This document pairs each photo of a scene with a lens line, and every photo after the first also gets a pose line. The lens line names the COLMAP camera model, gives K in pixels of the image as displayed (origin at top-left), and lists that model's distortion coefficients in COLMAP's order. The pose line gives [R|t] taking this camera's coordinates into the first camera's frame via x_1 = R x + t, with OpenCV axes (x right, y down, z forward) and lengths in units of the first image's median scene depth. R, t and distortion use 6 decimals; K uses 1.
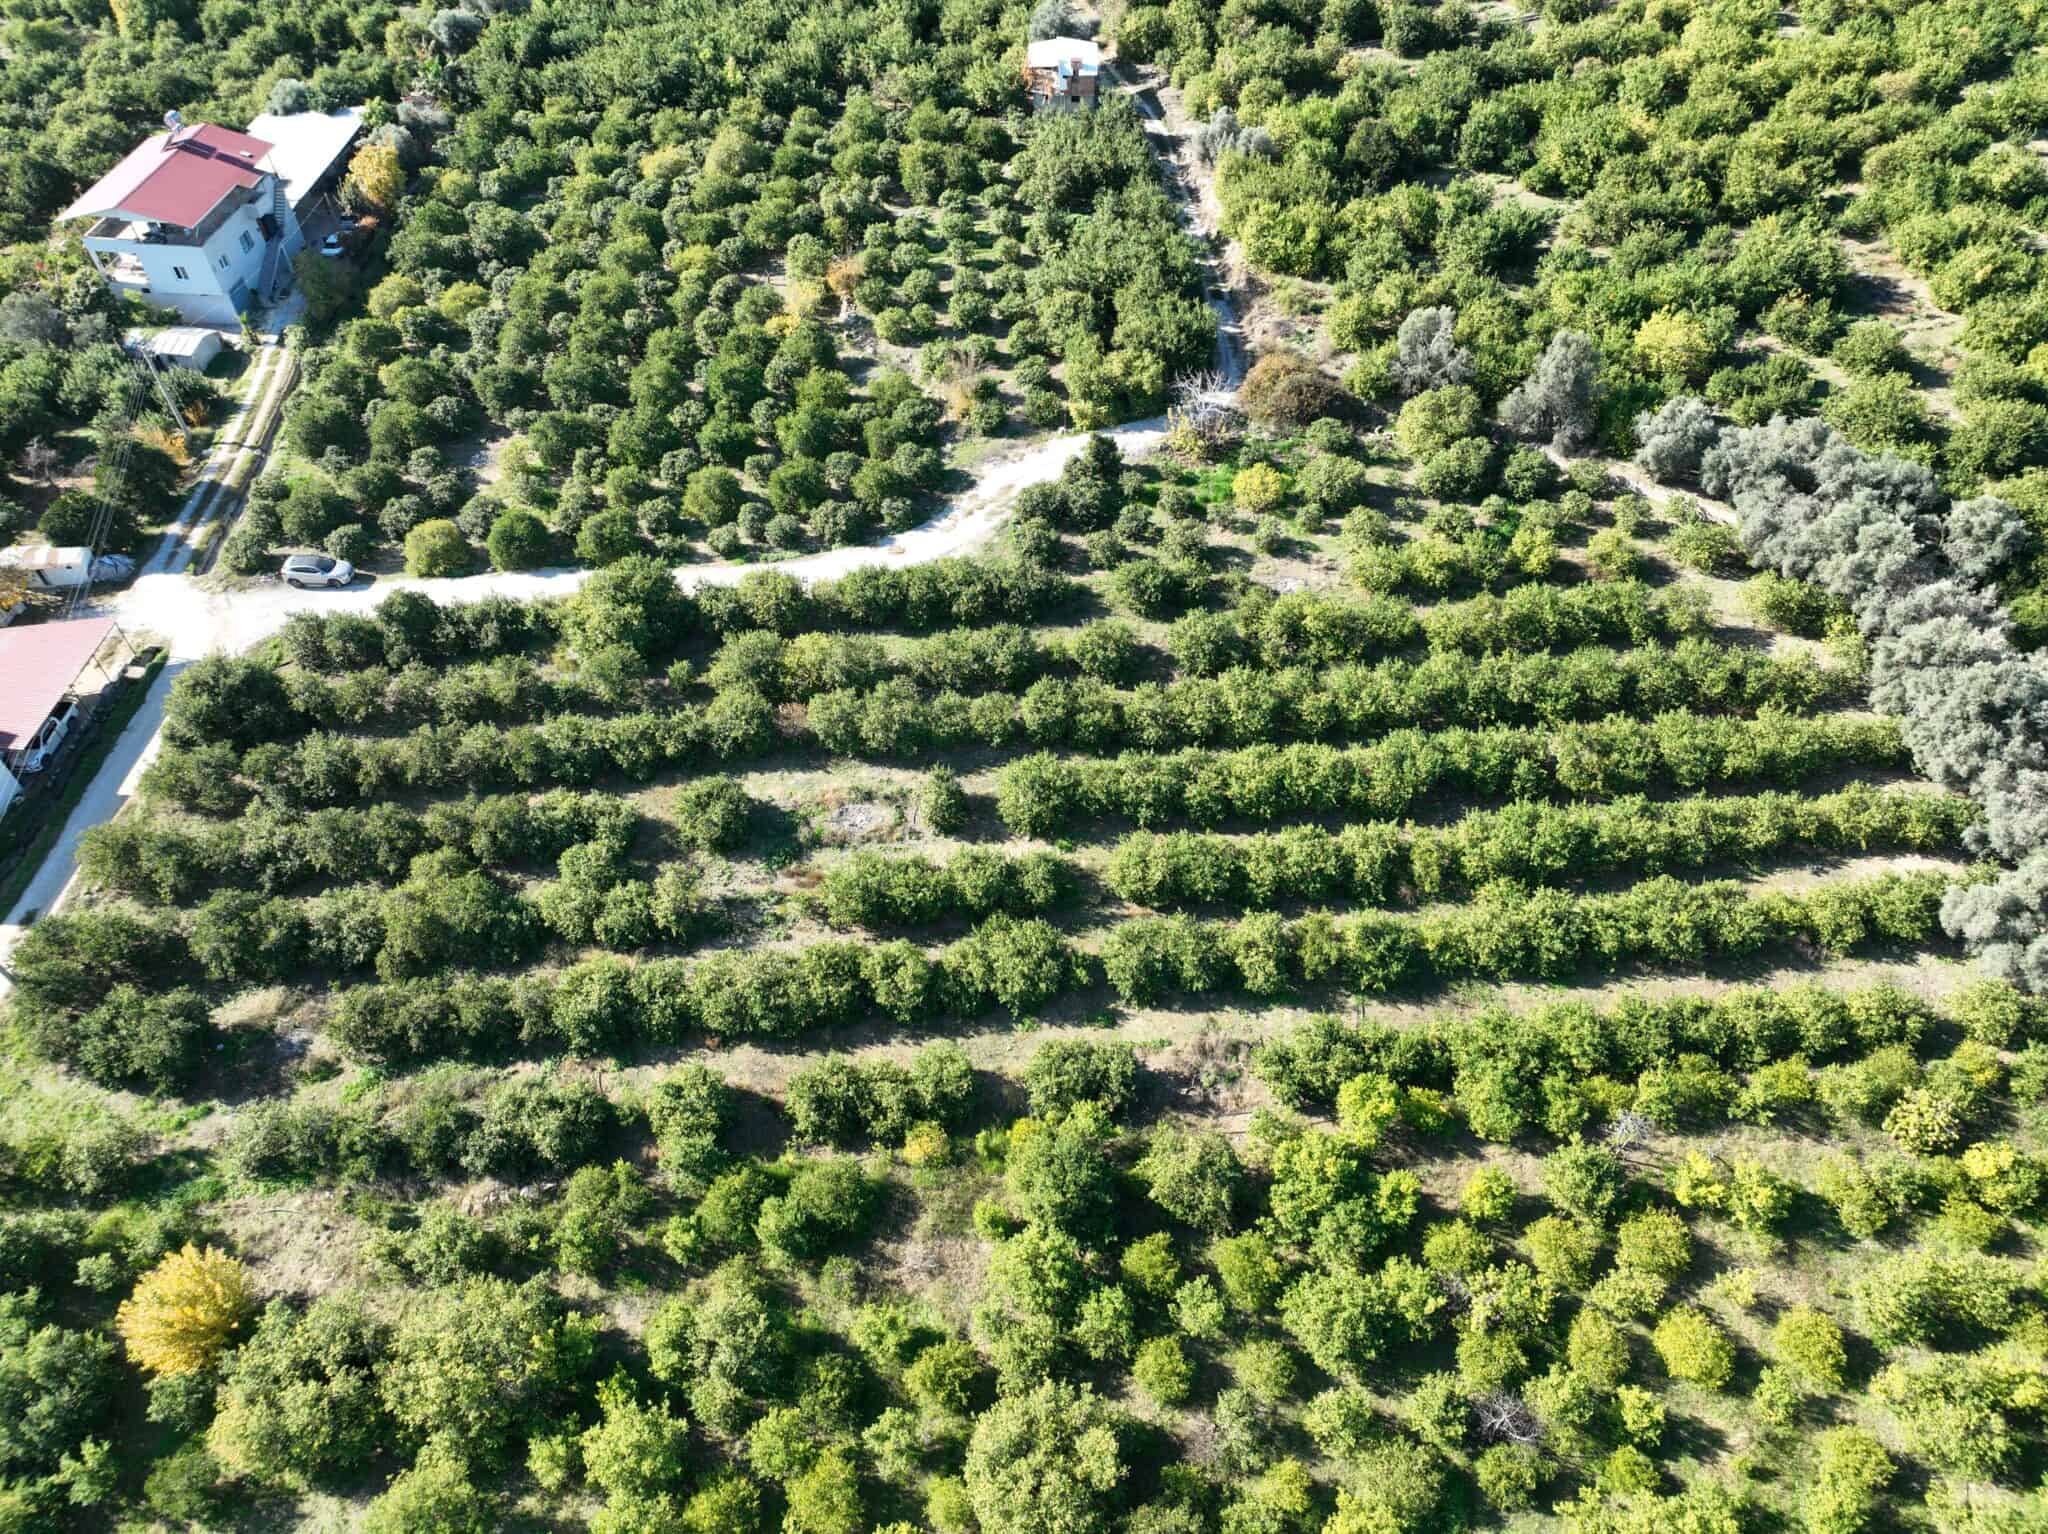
lens RADIAL K [[1462.7, 0, 1023.1], [0, 1462.7, 739.2], [0, 0, 1]] dist [-0.009723, 0.029110]
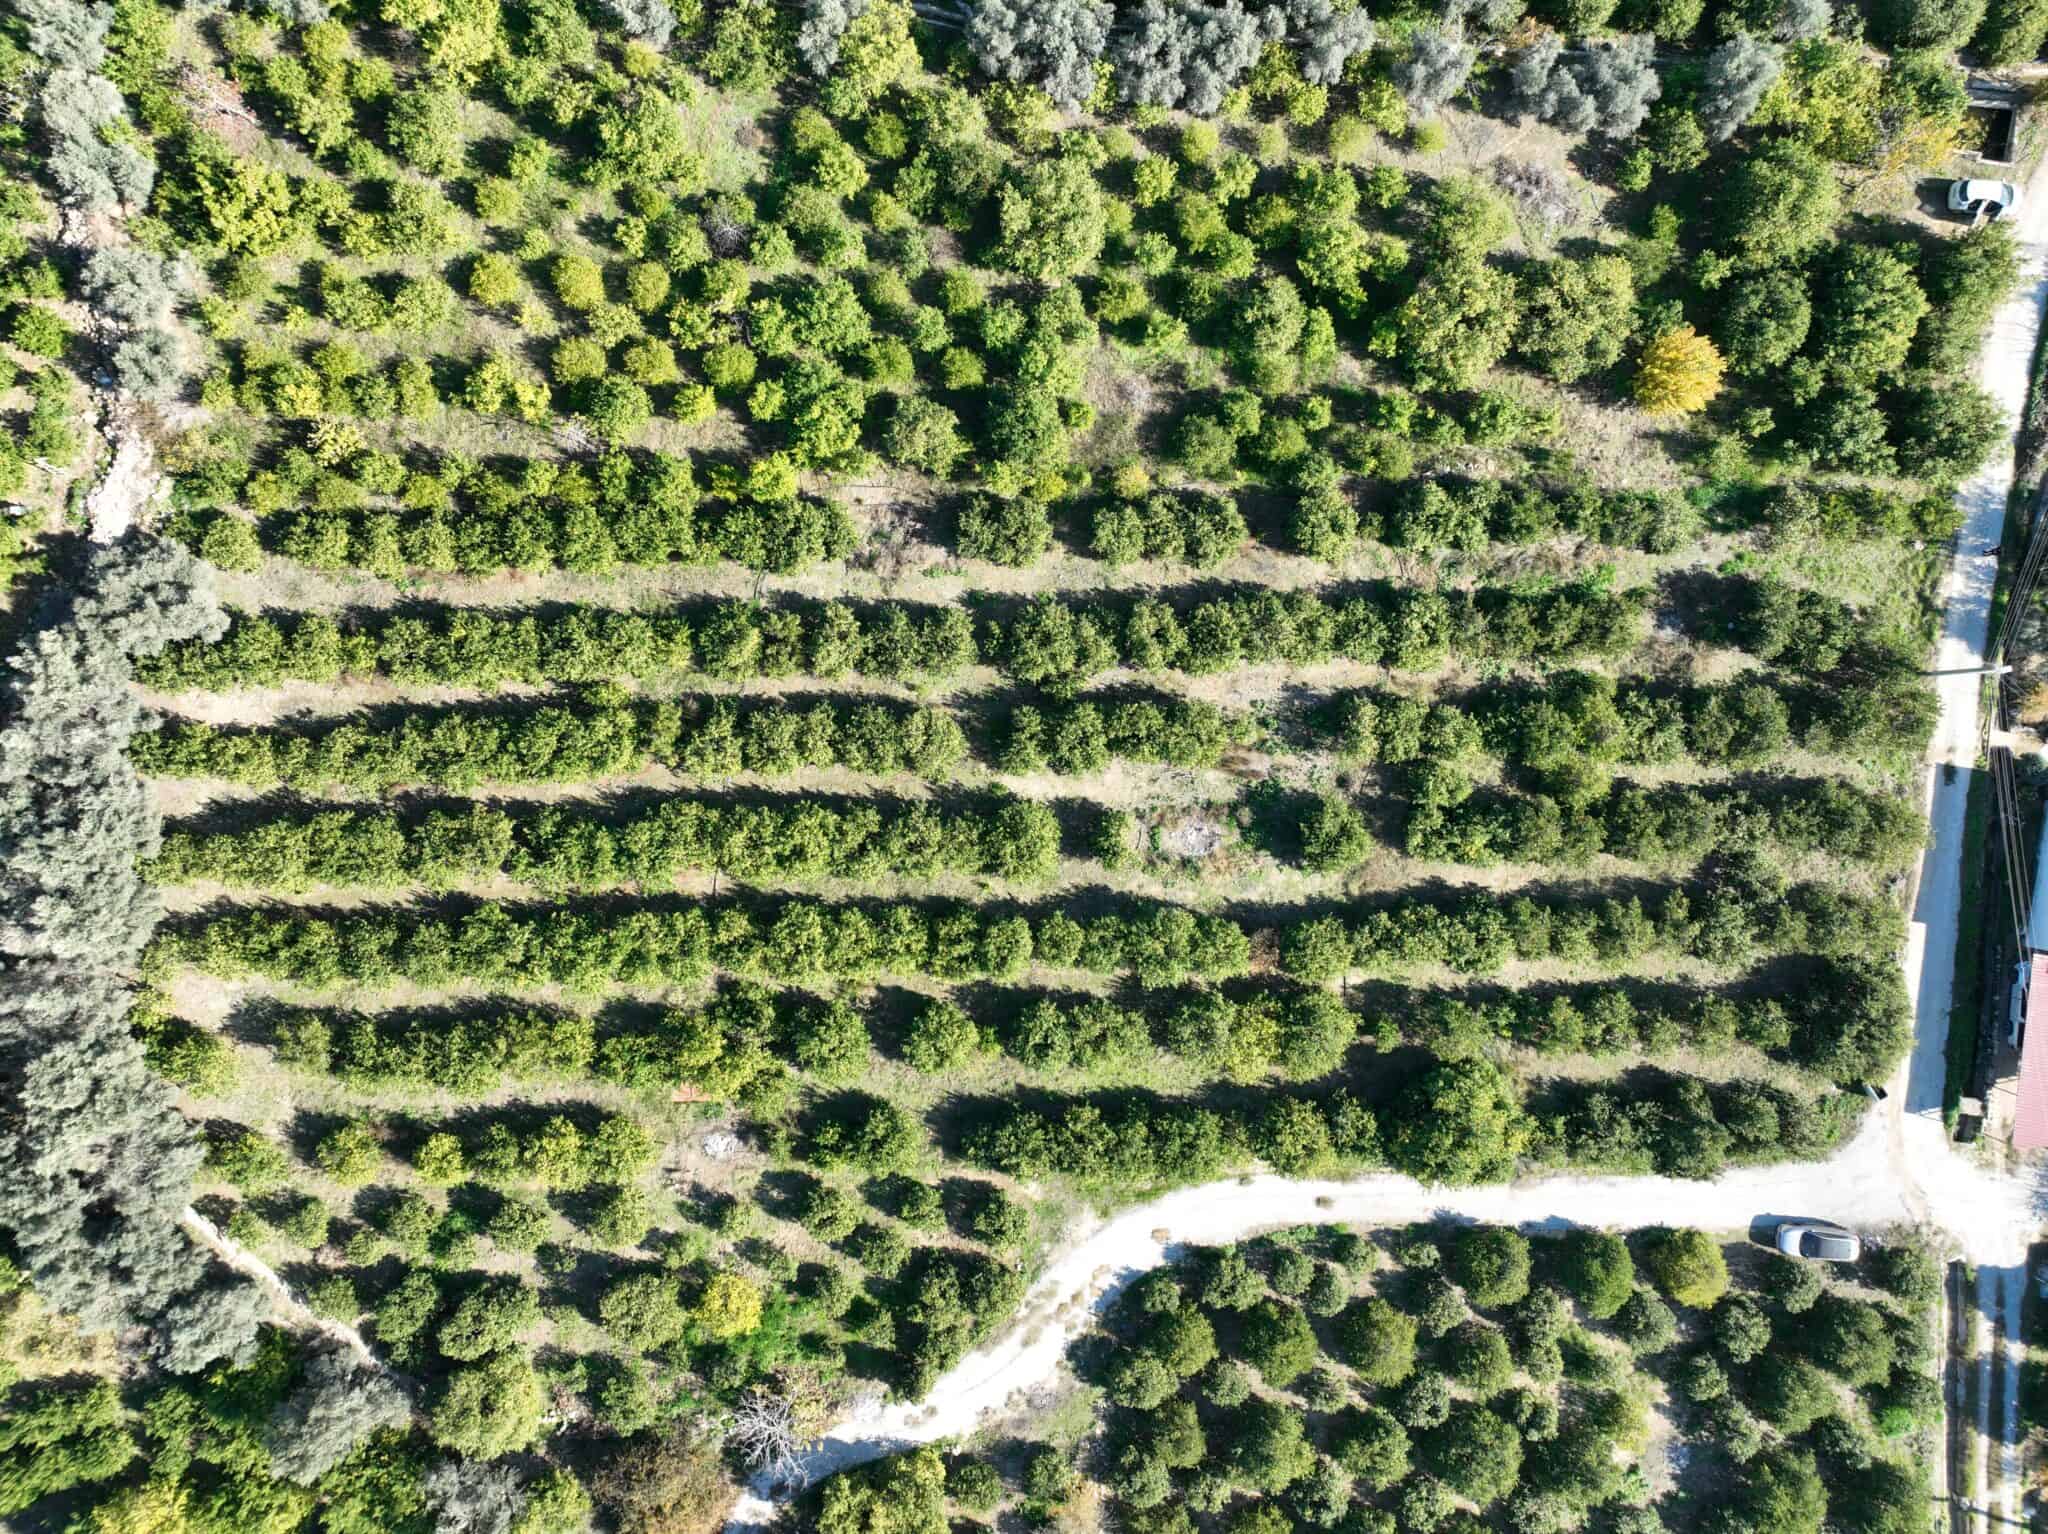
lens RADIAL K [[1462.7, 0, 1023.1], [0, 1462.7, 739.2], [0, 0, 1]] dist [-0.009723, 0.029110]
pose [[-0.998773, -0.049156, 0.006035, 0.005238], [0.040376, -0.737618, 0.674010, -0.583648], [-0.028680, 0.673427, 0.738698, 0.184773]]
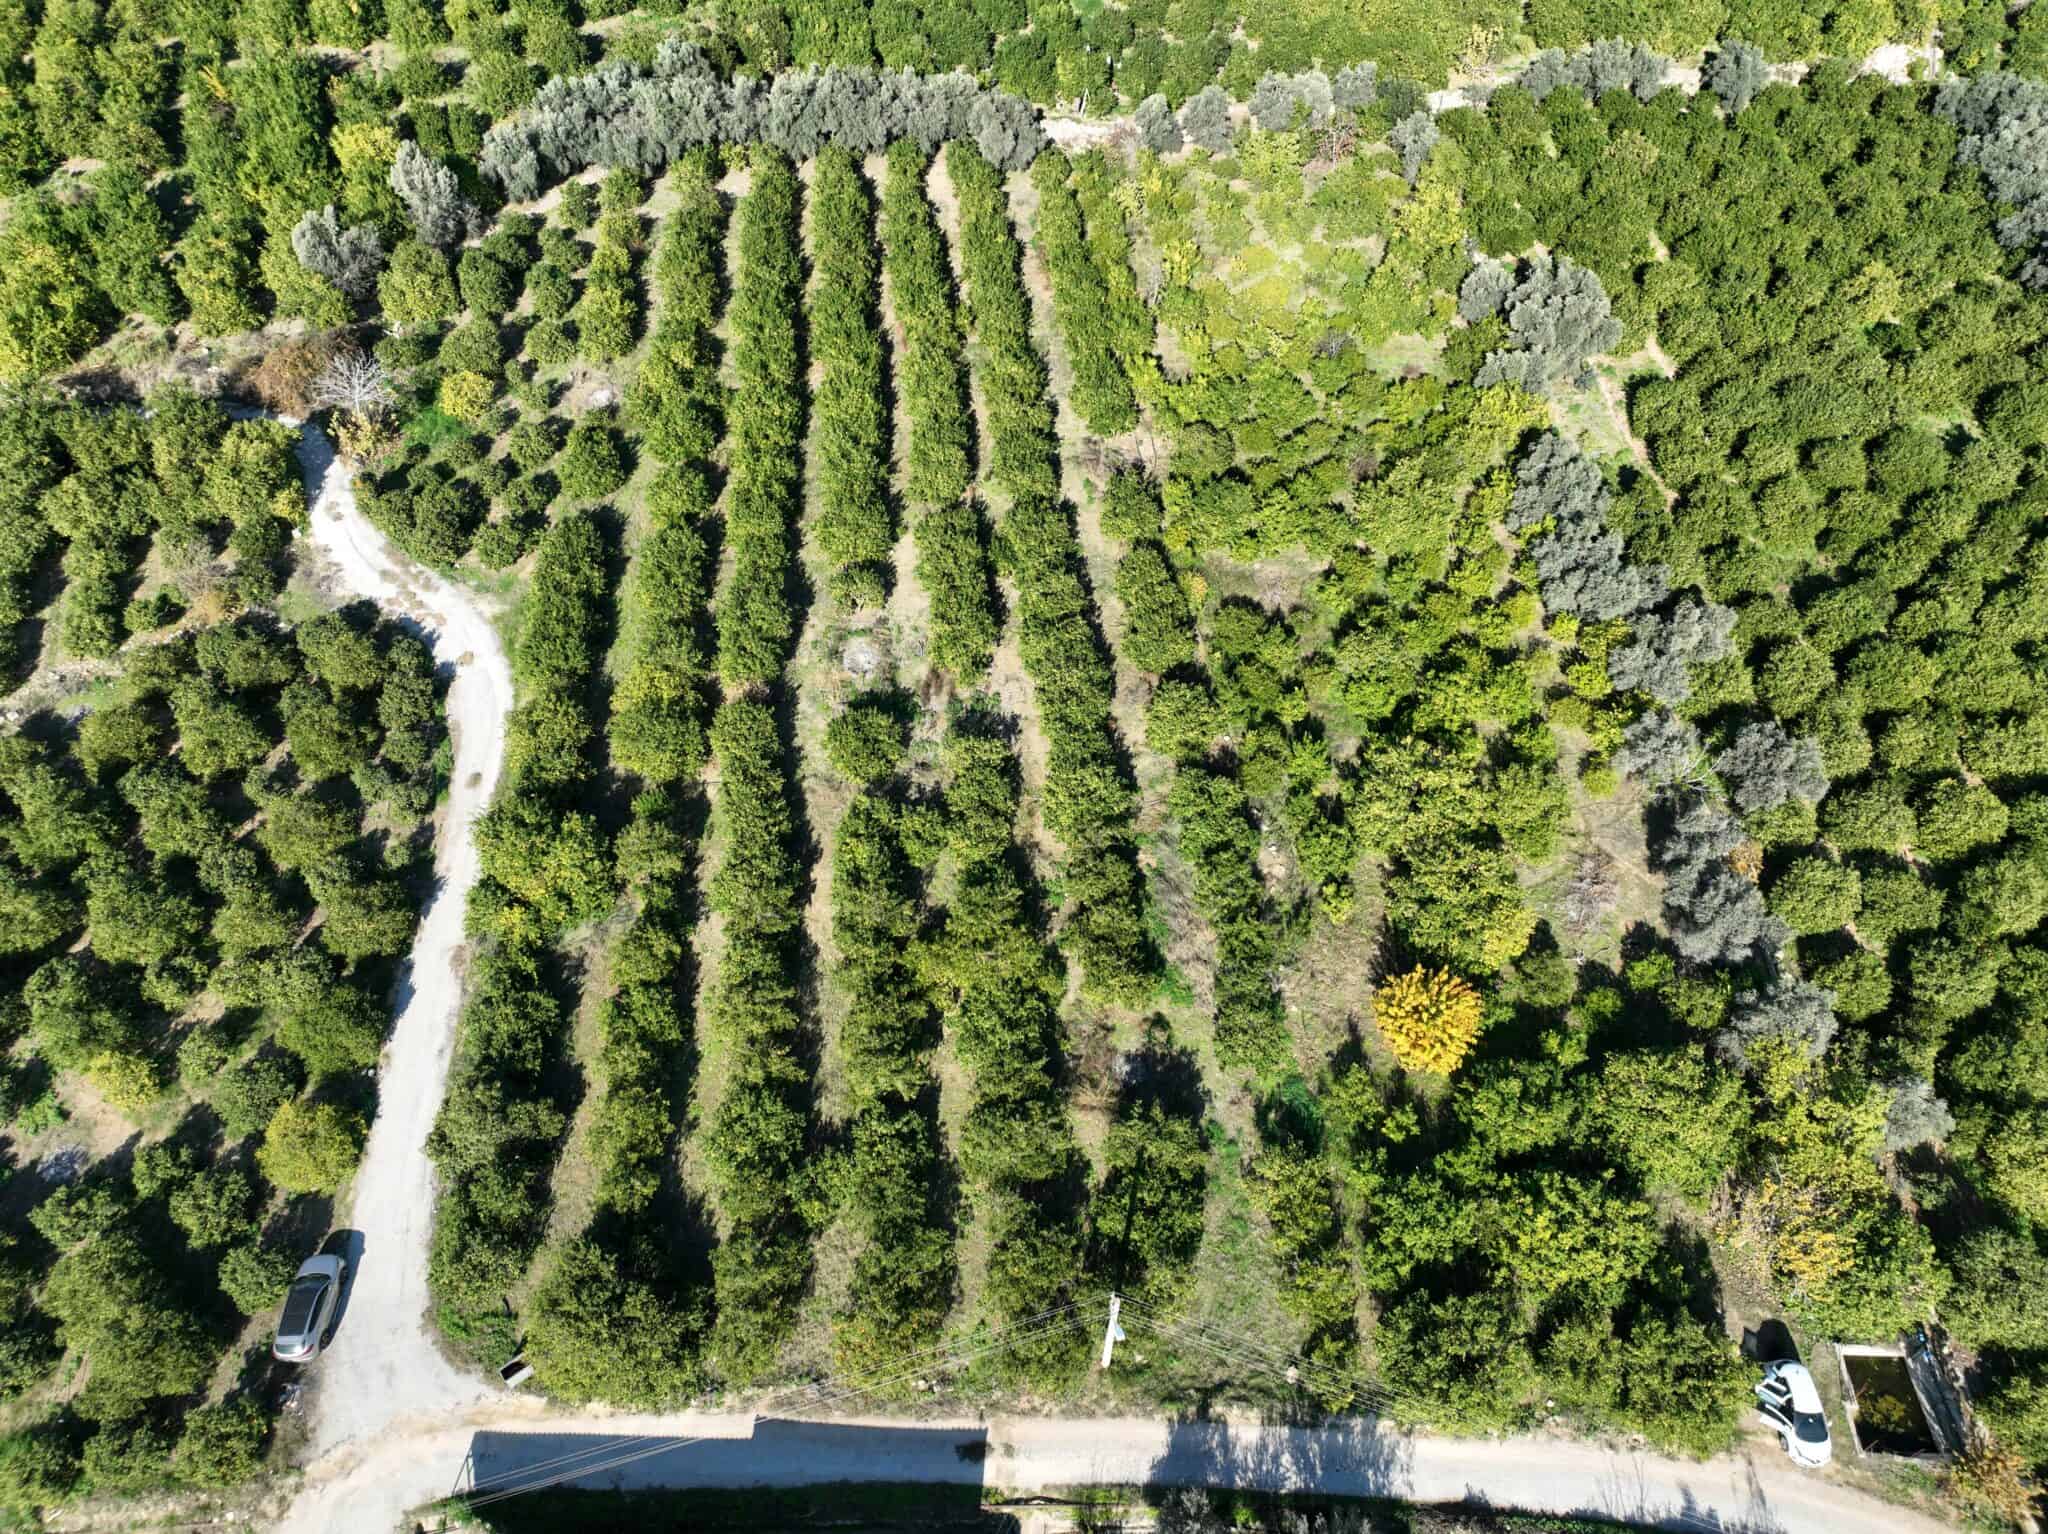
lens RADIAL K [[1462.7, 0, 1023.1], [0, 1462.7, 739.2], [0, 0, 1]] dist [-0.009723, 0.029110]
pose [[-0.039870, -0.746679, 0.663989, -0.849330], [0.725229, 0.435496, 0.533278, -0.388535], [-0.687352, 0.502806, 0.524150, 0.385205]]
